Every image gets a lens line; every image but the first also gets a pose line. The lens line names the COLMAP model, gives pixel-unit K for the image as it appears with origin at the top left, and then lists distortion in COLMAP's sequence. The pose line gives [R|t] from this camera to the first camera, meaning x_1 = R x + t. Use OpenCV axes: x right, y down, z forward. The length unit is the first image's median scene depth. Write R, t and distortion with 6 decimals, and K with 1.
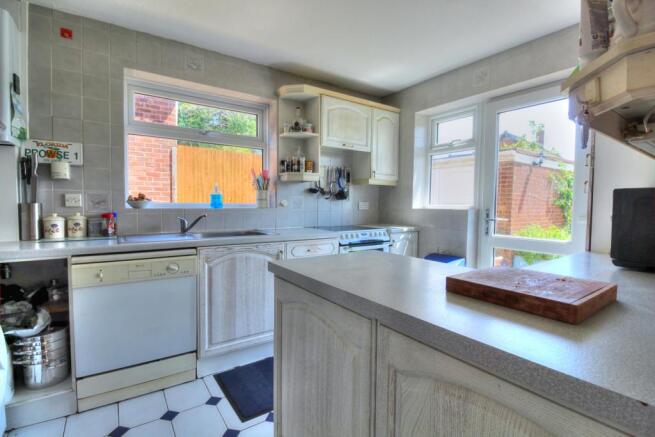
lens RADIAL K [[318.1, 0, 327.7], [0, 318.1, 216.4], [0, 0, 1]] dist [-0.003385, -0.002770]
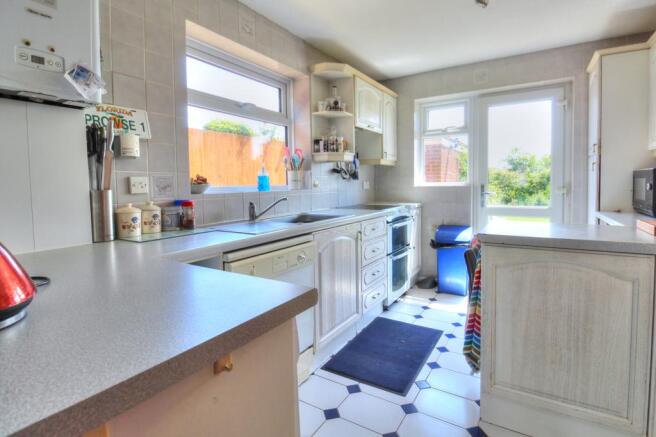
lens RADIAL K [[335.3, 0, 339.7], [0, 335.3, 196.5], [0, 0, 1]] dist [-0.000483, 0.001334]
pose [[0.909598, -0.038317, 0.413719, -0.520560], [0.039753, 0.999196, 0.005141, -0.006654], [-0.413583, 0.011770, 0.910390, 0.054885]]
